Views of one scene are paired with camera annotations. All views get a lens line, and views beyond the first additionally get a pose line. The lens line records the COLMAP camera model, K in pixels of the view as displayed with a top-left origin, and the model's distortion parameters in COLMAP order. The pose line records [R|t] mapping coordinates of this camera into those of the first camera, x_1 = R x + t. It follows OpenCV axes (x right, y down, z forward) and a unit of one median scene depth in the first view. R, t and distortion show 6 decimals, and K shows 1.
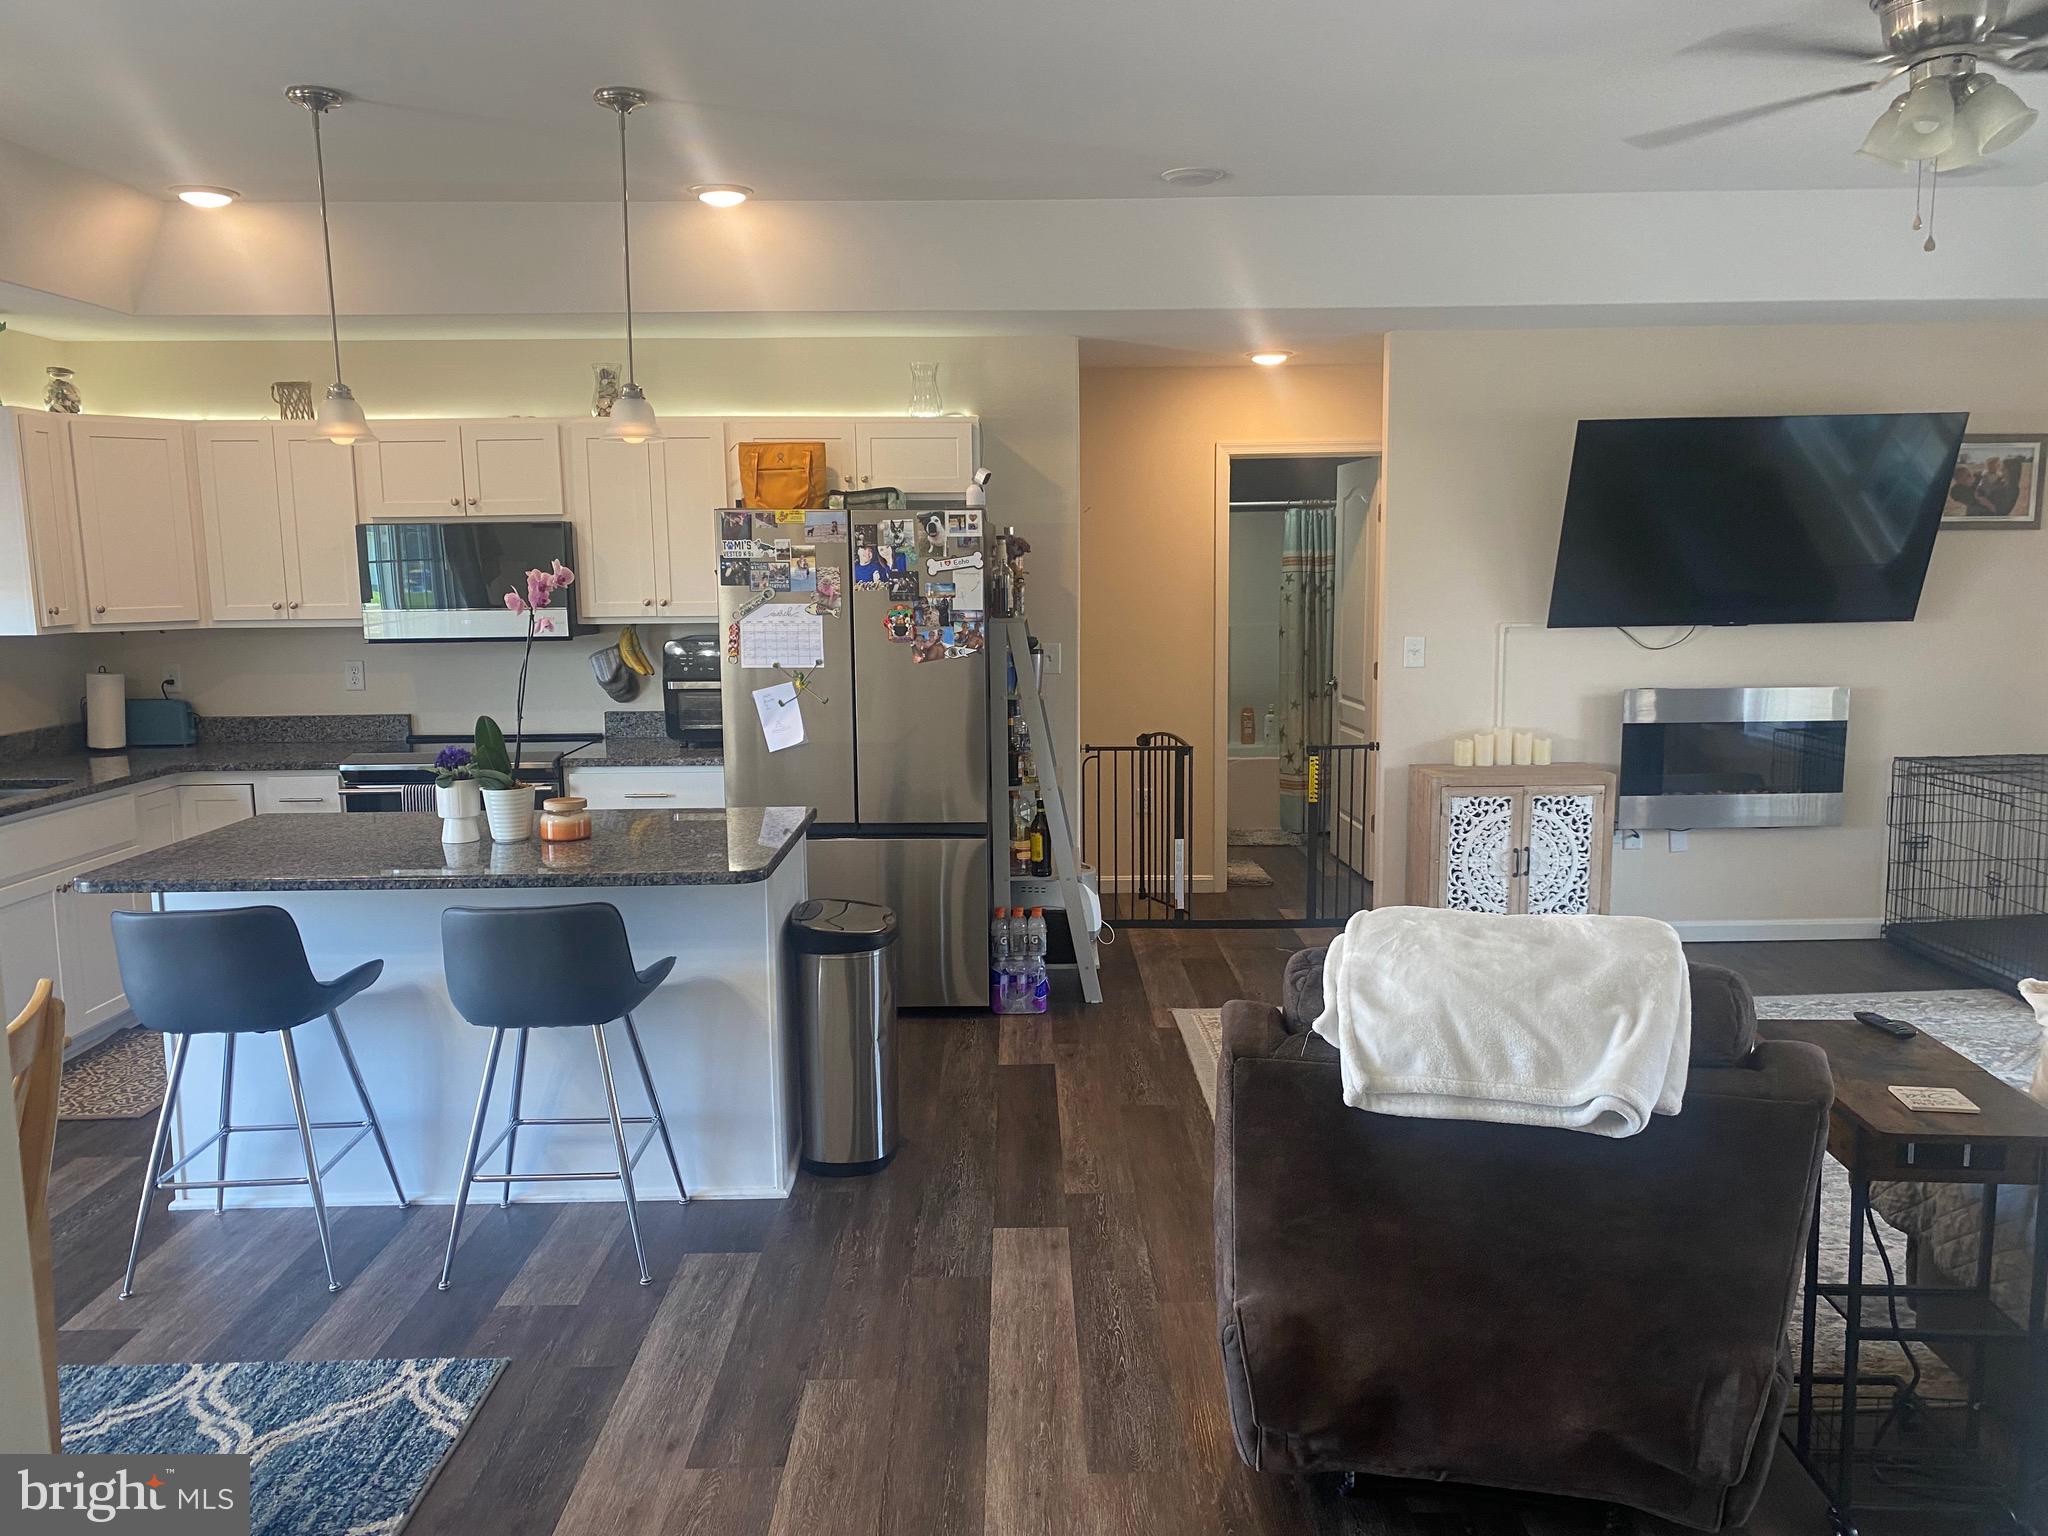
lens RADIAL K [[1551.1, 0, 1070.3], [0, 1551.1, 785.2], [0, 0, 1]] dist [0.051218, -0.053743]
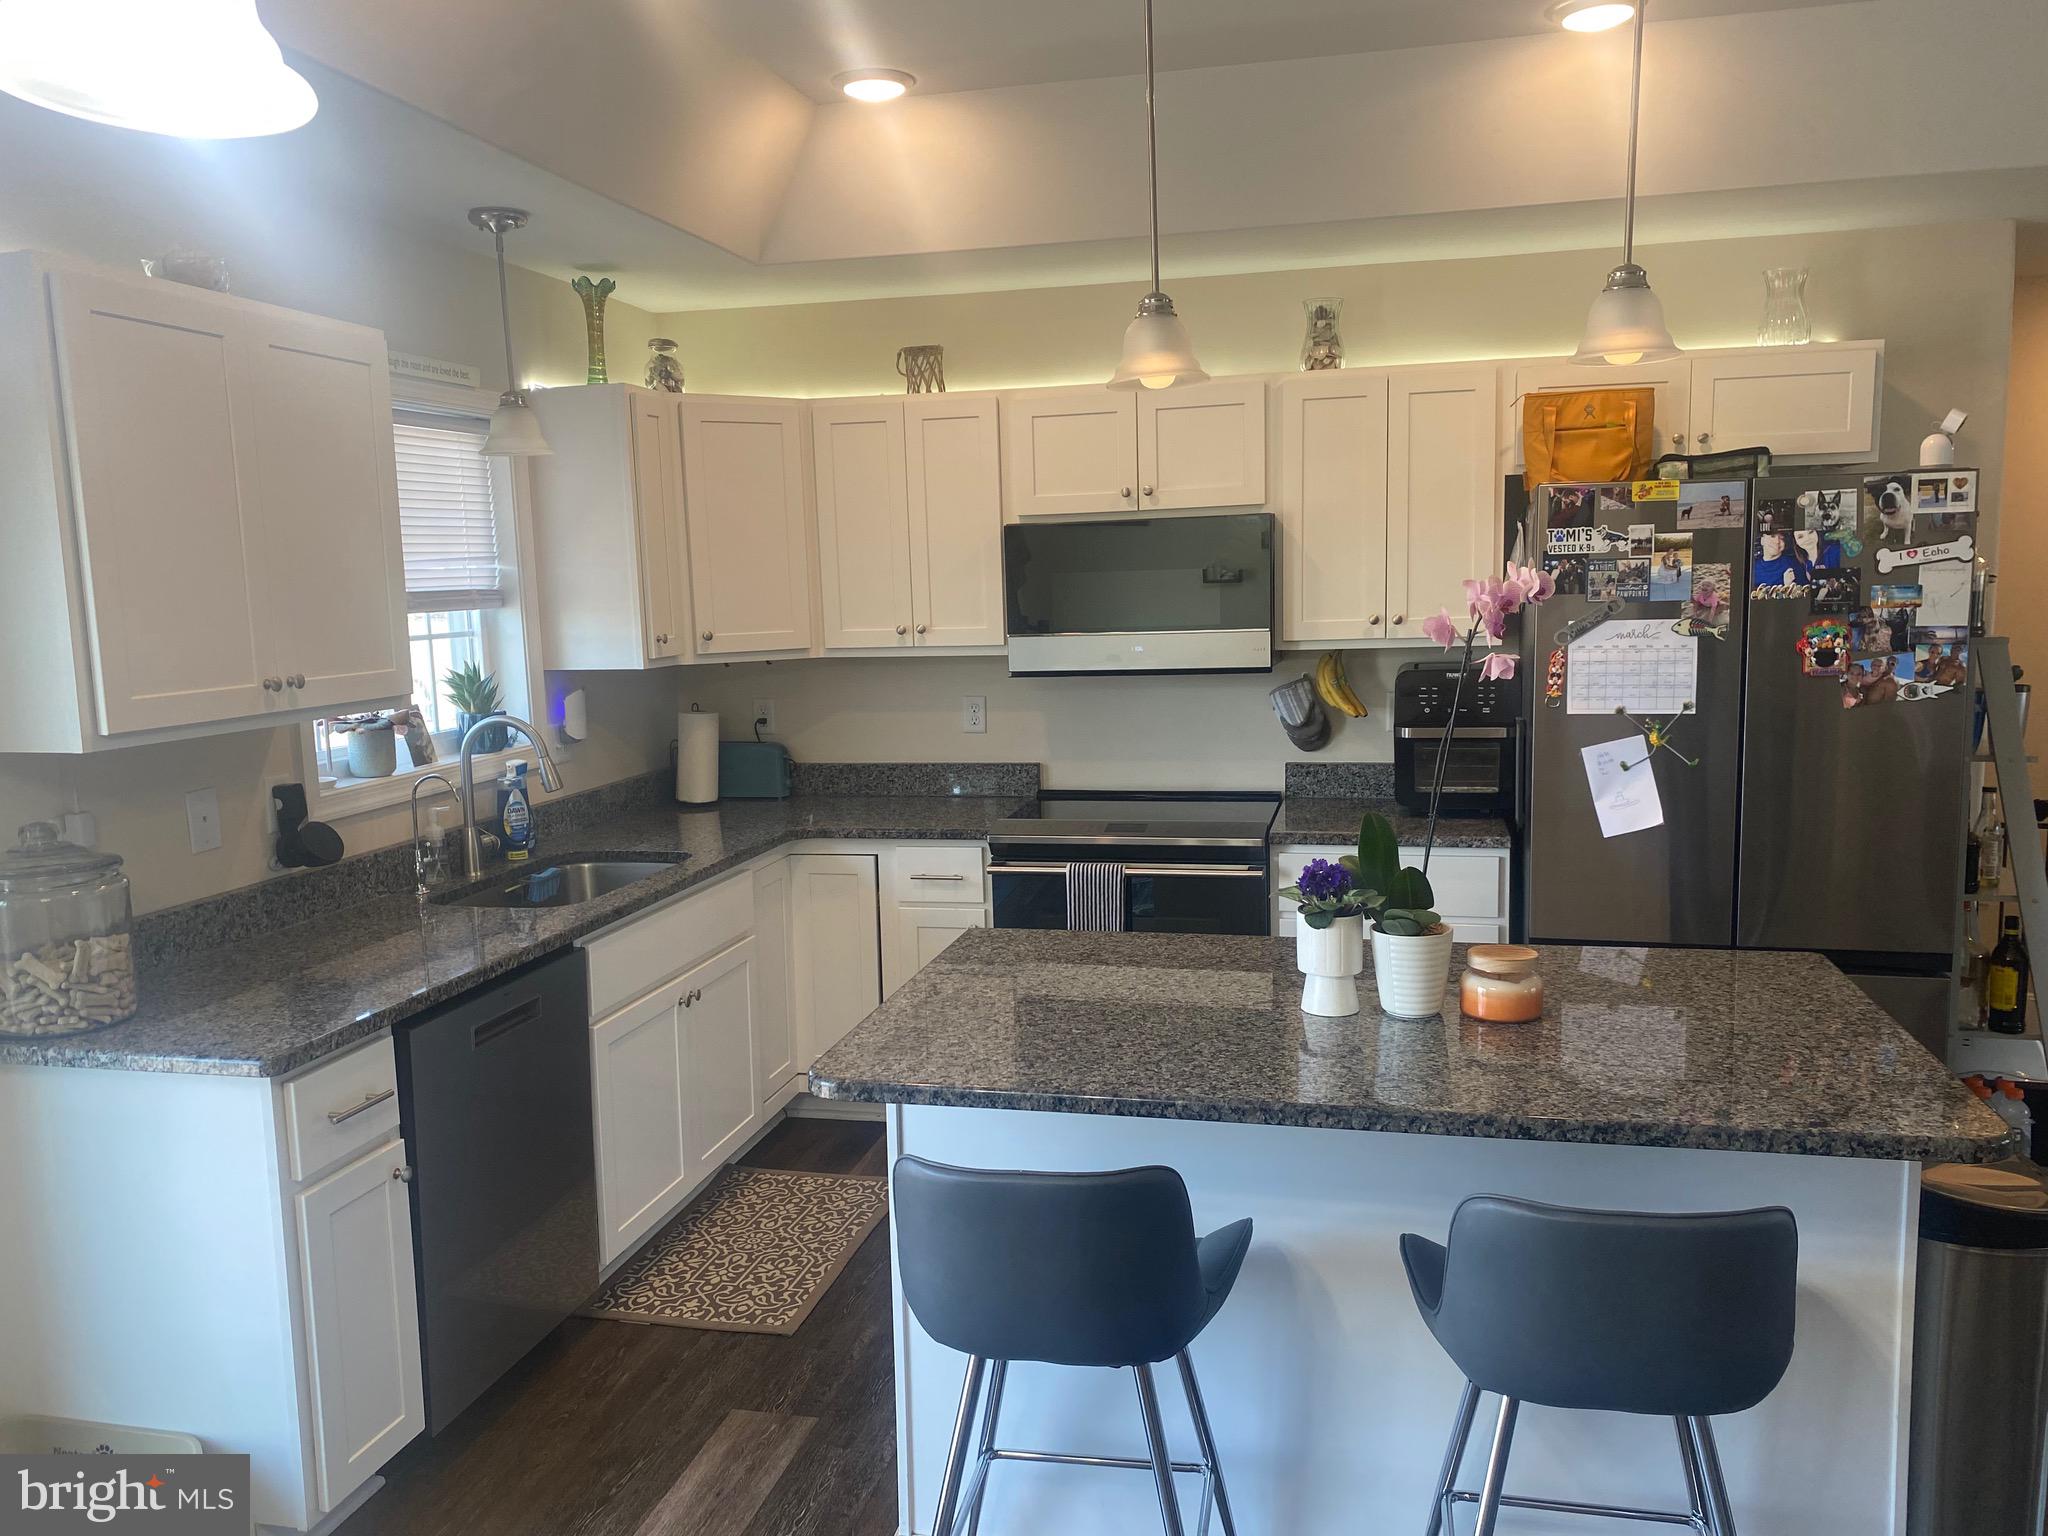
lens RADIAL K [[1551.1, 0, 1083.3], [0, 1551.1, 782.5], [0, 0, 1]] dist [0.051218, -0.053743]
pose [[0.974144, 0.015147, -0.225422, -0.255790], [-0.016376, 0.999859, -0.003583, -0.038009], [0.225336, 0.007182, 0.974255, 0.272513]]
